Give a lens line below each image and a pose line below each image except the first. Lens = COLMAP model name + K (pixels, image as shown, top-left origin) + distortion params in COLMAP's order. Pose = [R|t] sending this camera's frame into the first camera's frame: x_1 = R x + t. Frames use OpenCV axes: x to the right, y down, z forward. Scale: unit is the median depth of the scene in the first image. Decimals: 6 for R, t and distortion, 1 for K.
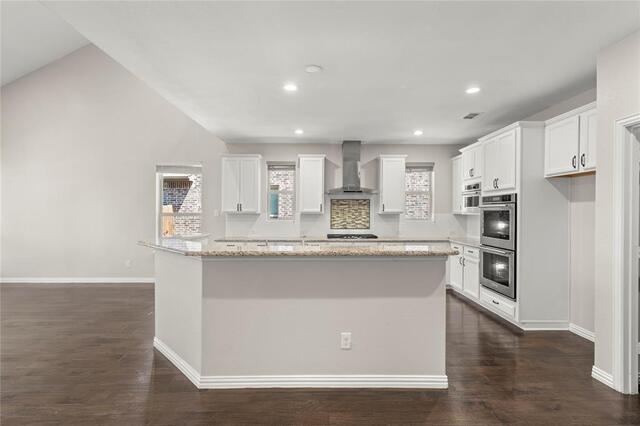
lens RADIAL K [[309.8, 0, 321.1], [0, 309.8, 209.1], [0, 0, 1]] dist [-0.000311, -0.000078]
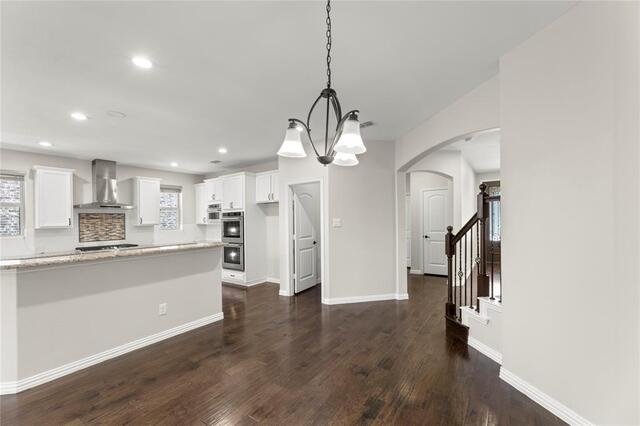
lens RADIAL K [[261.7, 0, 321.2], [0, 261.7, 215.1], [0, 0, 1]] dist [0.017920, 0.000119]
pose [[0.589340, -0.000014, 0.807885, -0.264250], [0.015582, 0.999814, -0.011349, -0.004739], [-0.807735, 0.019277, 0.589231, -0.206497]]
